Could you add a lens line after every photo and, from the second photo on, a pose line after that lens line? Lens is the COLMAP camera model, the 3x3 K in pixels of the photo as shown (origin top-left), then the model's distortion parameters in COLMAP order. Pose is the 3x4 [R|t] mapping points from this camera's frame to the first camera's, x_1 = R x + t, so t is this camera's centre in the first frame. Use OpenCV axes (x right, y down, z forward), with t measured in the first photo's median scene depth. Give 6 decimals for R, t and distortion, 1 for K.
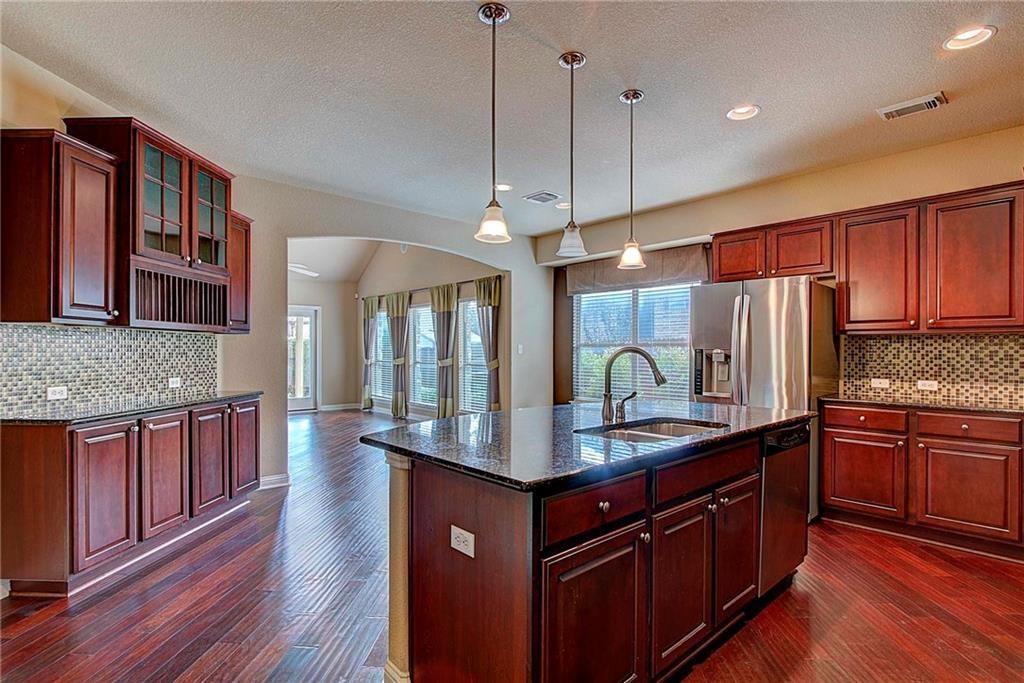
lens RADIAL K [[501.7, 0, 513.4], [0, 501.7, 350.4], [0, 0, 1]] dist [-0.016691, 0.000377]
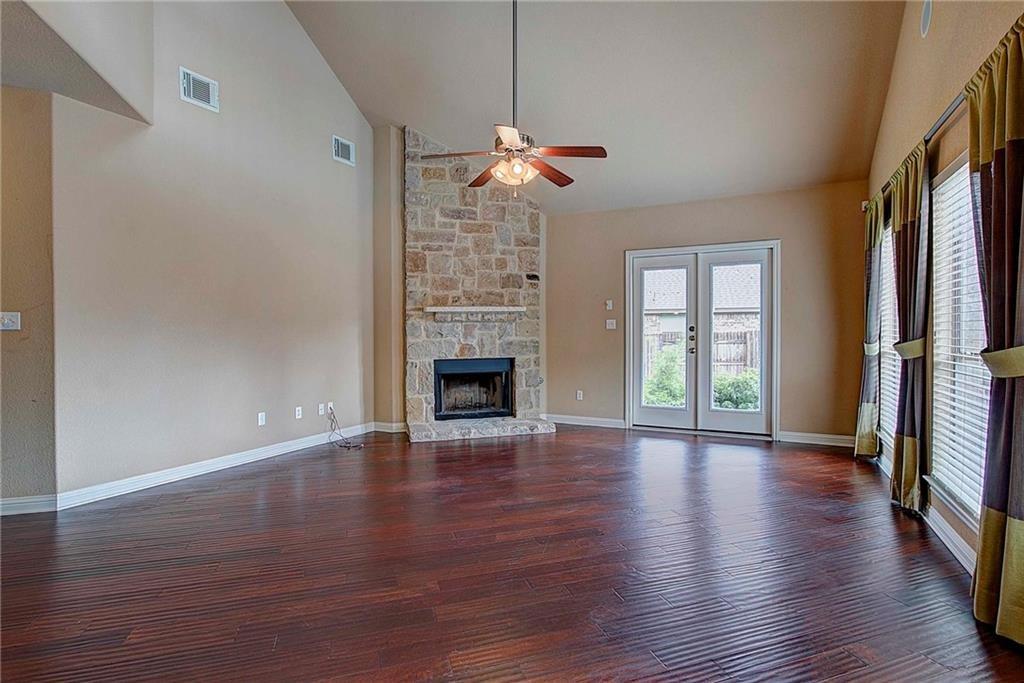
lens RADIAL K [[500.8, 0, 519.1], [0, 500.8, 343.5], [0, 0, 1]] dist [-0.014152, 0.002285]
pose [[0.365137, 0.019074, -0.930758, -0.003827], [0.004371, 0.999744, 0.022202, 0.019957], [0.930943, -0.012176, 0.364961, 1.582541]]
